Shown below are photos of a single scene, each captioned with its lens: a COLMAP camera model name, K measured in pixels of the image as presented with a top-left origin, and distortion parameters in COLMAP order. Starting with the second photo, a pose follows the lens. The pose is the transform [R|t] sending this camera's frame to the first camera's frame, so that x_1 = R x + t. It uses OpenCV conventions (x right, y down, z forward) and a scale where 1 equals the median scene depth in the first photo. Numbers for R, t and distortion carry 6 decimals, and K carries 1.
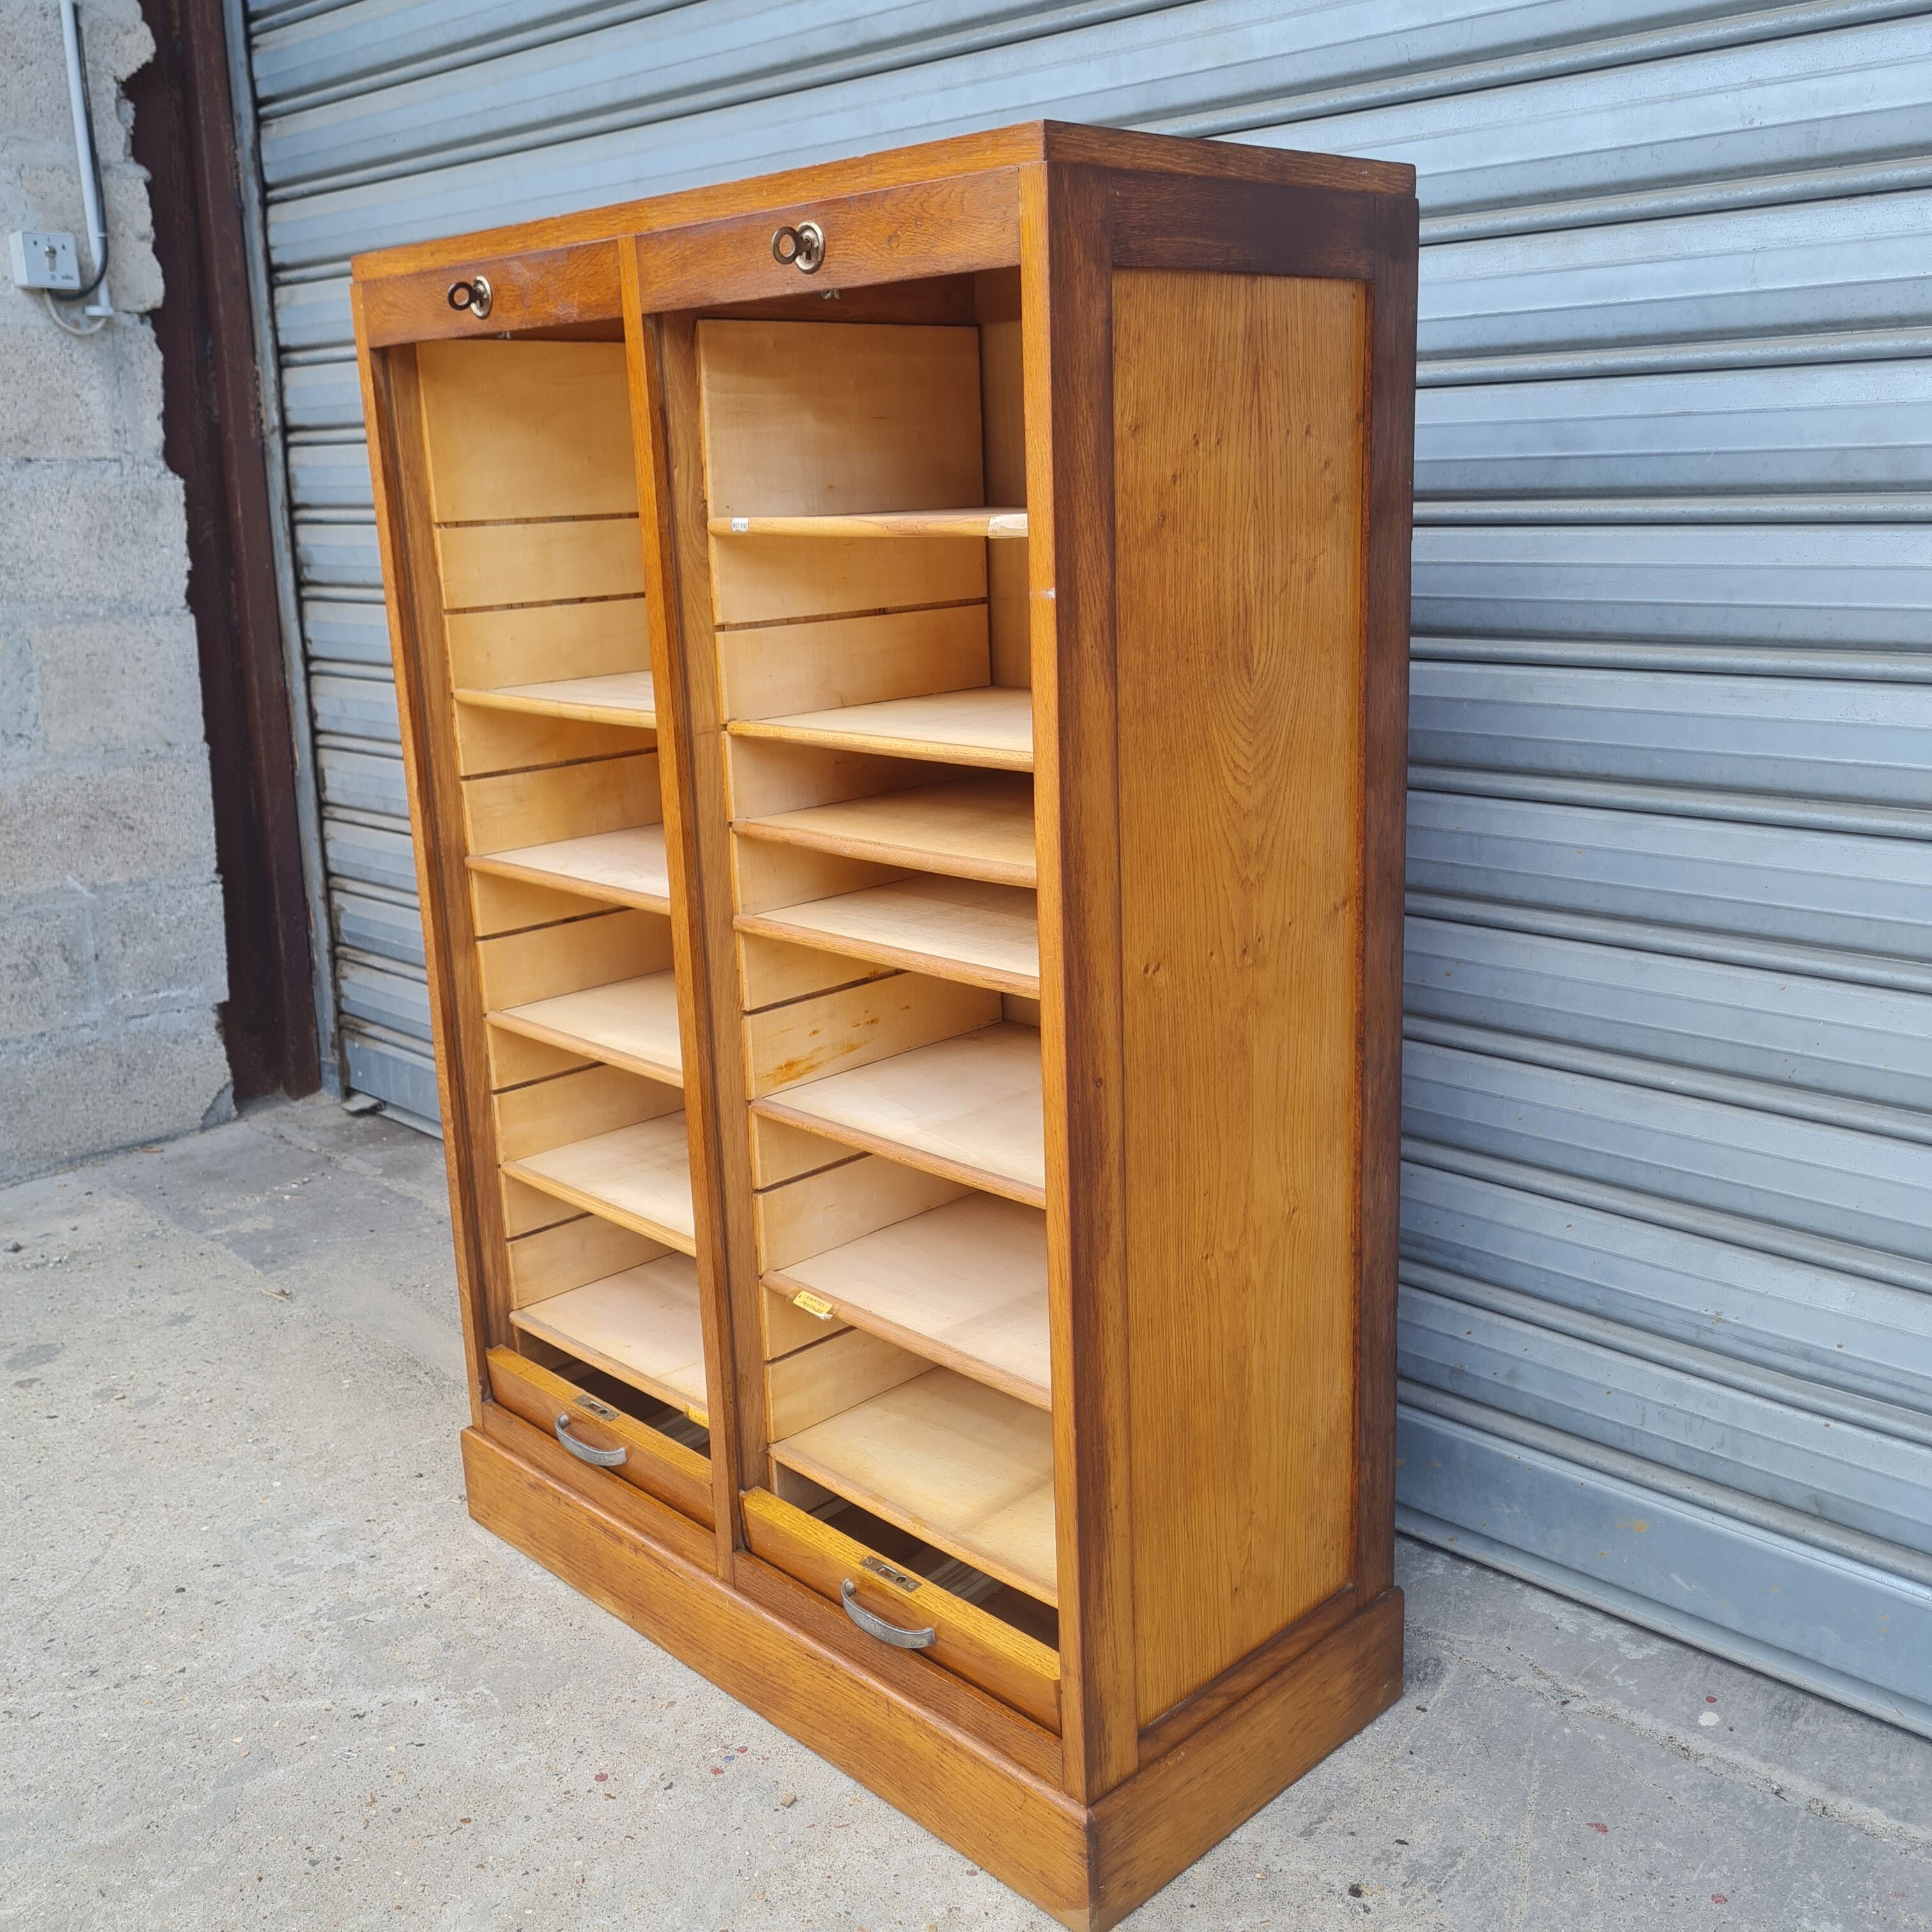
lens RADIAL K [[1965.4, 0, 953.6], [0, 1965.4, 965.6], [0, 0, 1]] dist [0.053725, -0.024033]
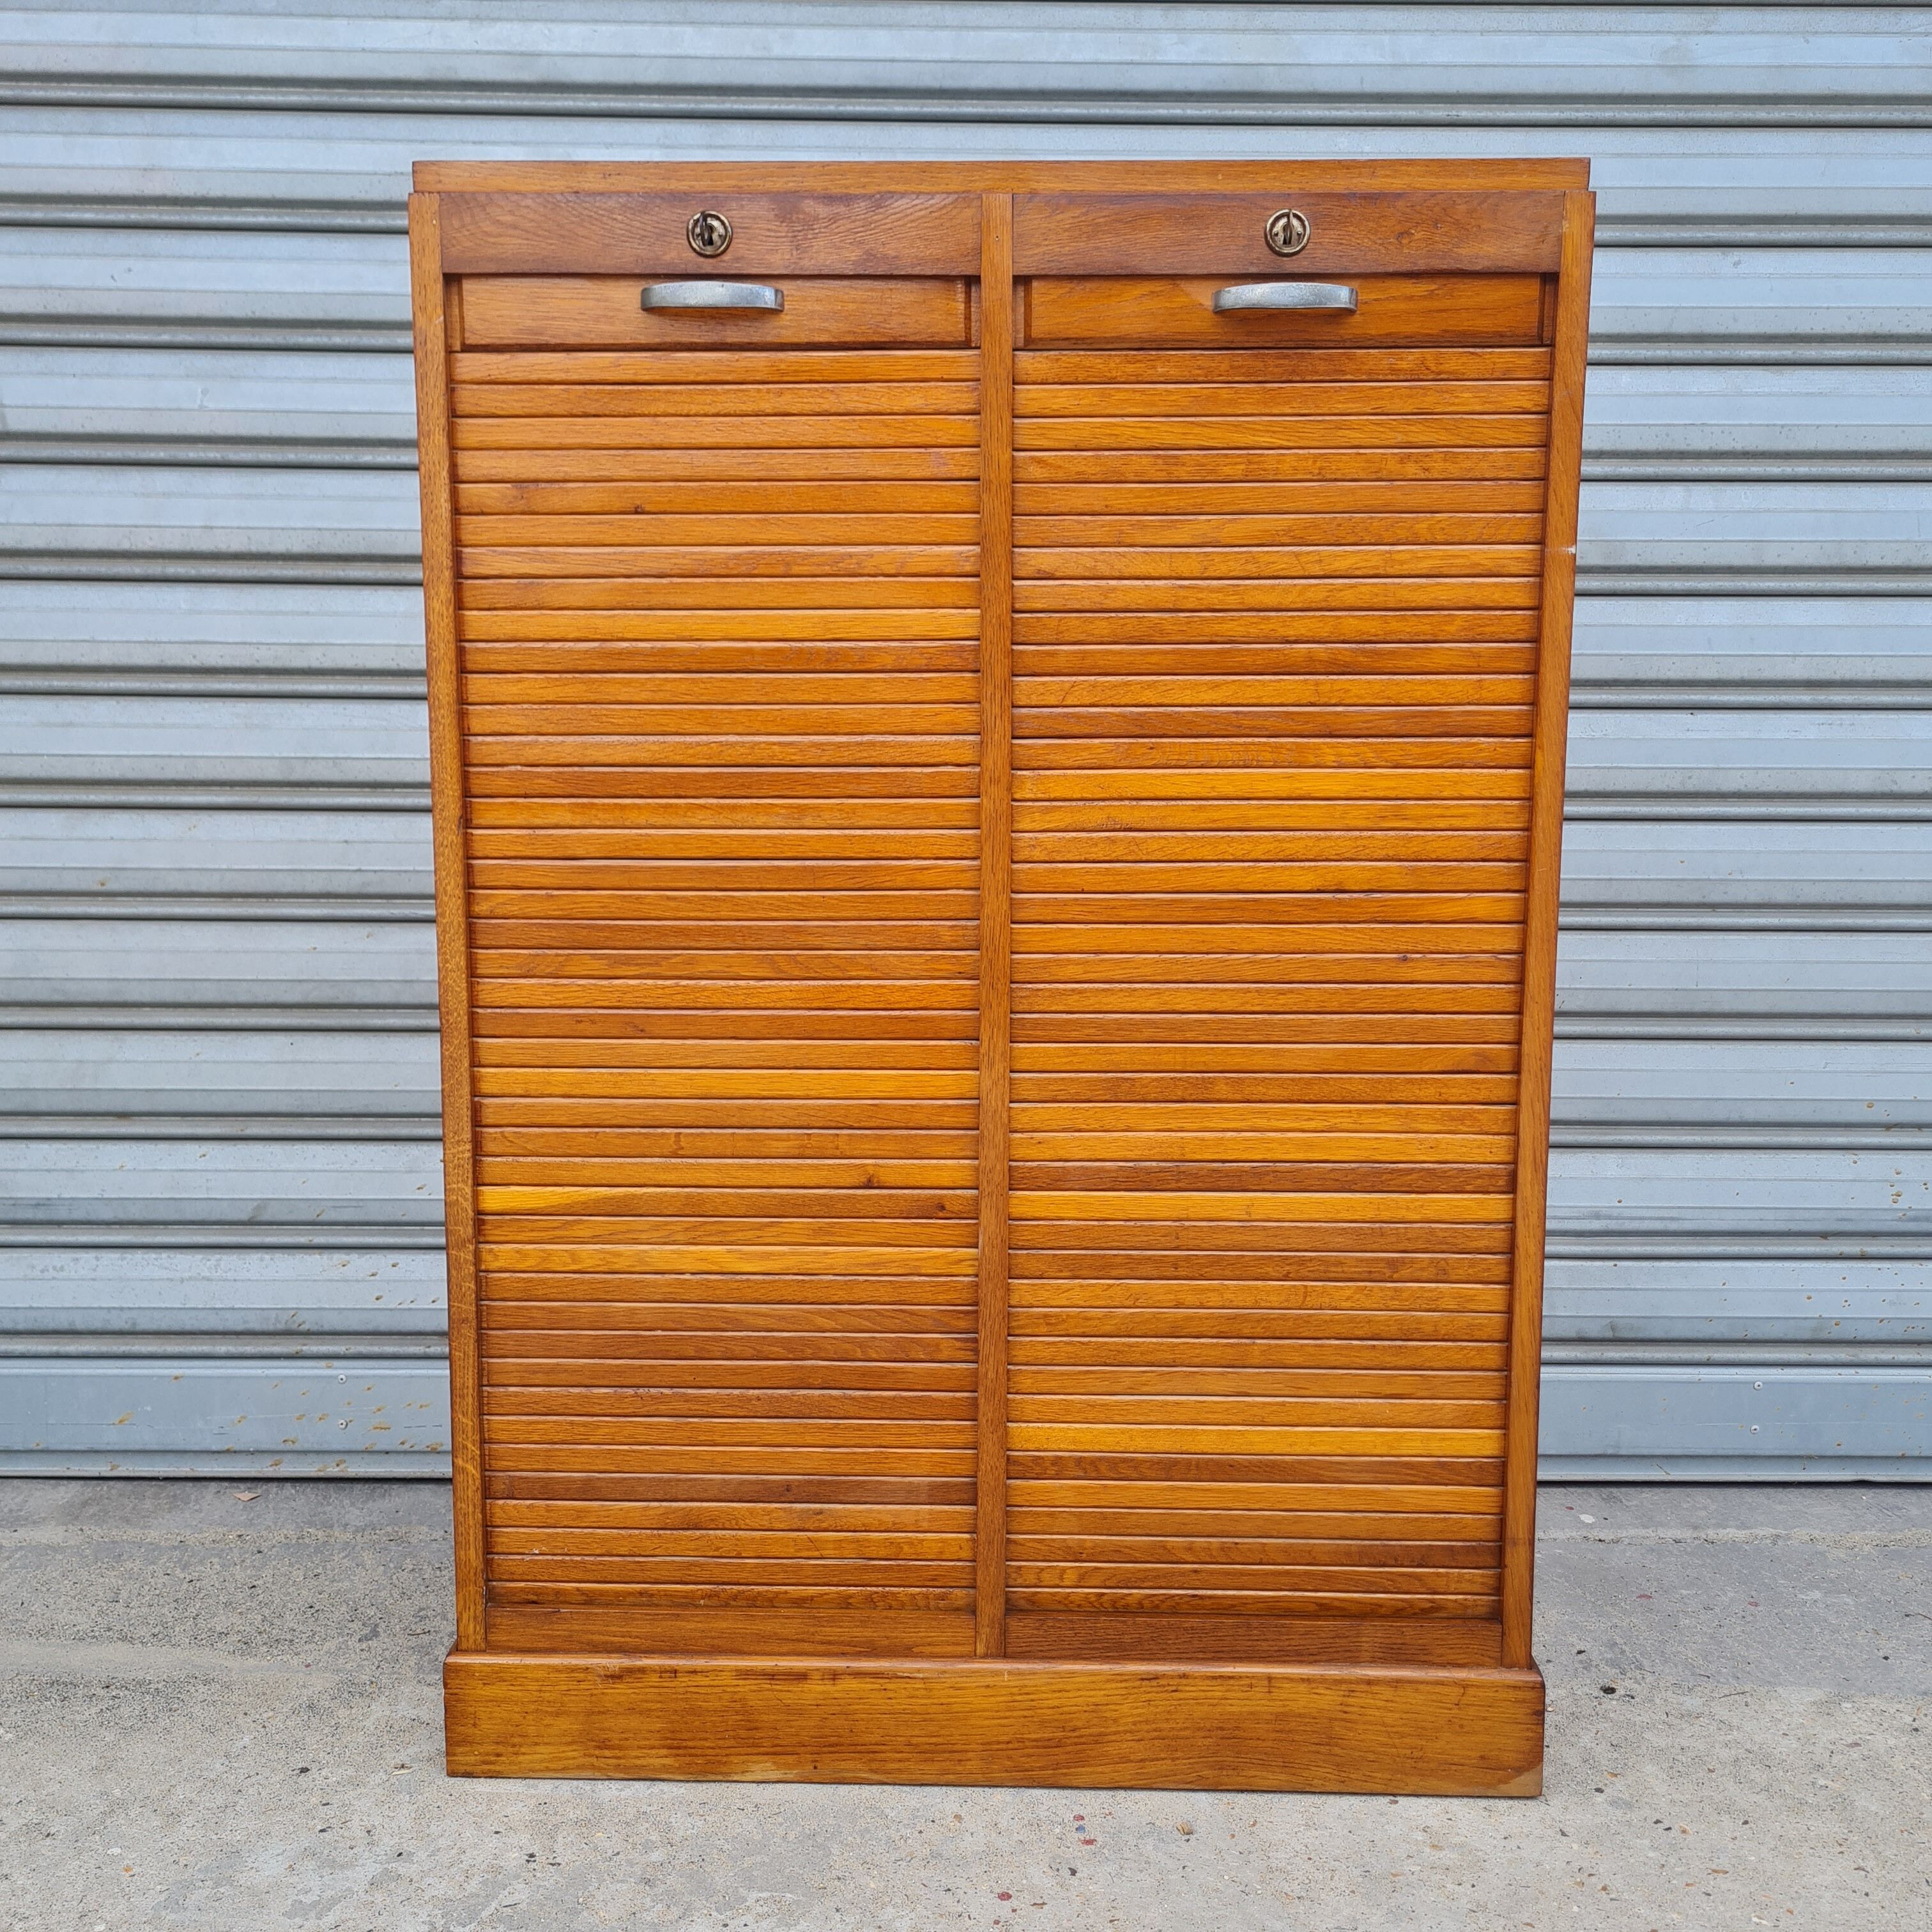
lens RADIAL K [[1962.3, 0, 970.7], [0, 1962.3, 982.1], [0, 0, 1]] dist [0.054654, -0.021635]
pose [[0.708641, -0.059446, 0.703061, -0.764990], [0.147131, 0.986989, -0.064846, 0.065422], [-0.690058, 0.149395, 0.708167, 0.327764]]
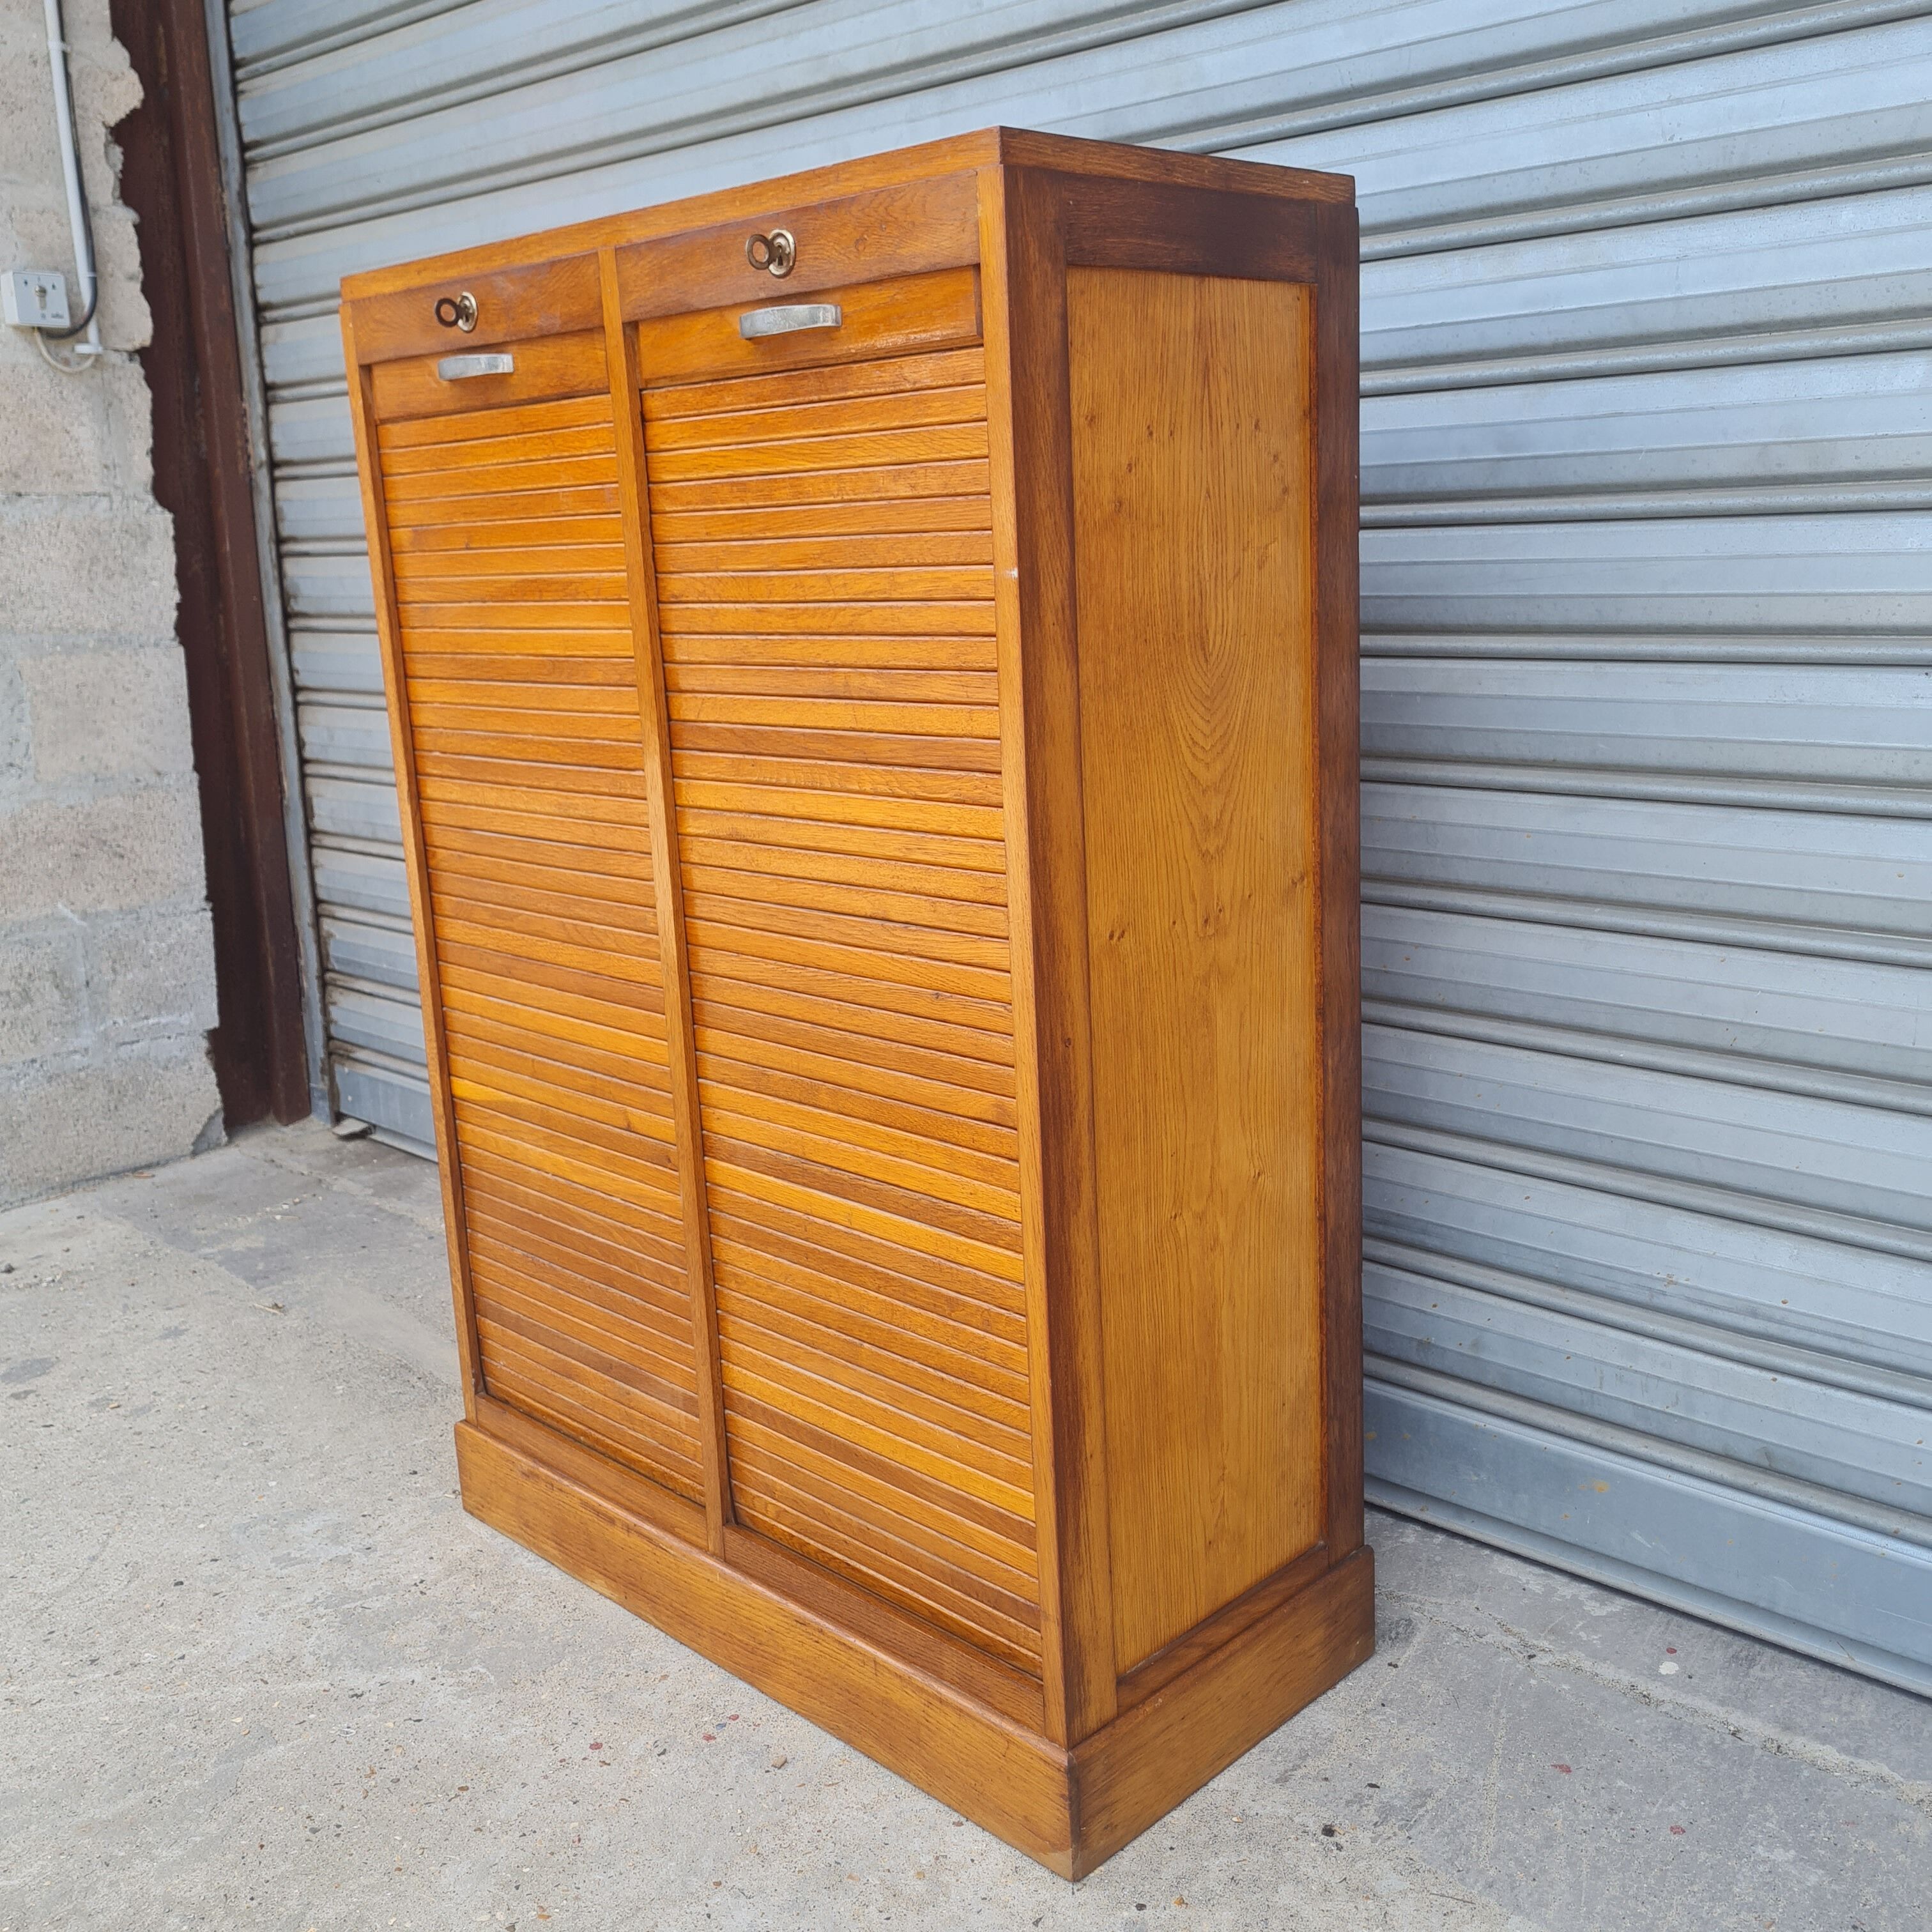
lens RADIAL K [[1964.2, 0, 976.0], [0, 1964.2, 970.3], [0, 0, 1]] dist [0.053290, -0.021602]
pose [[0.999749, -0.013490, 0.017910, 0.005443], [0.013920, 0.999613, -0.024093, 0.035571], [-0.017578, 0.024336, 0.999549, -0.035074]]
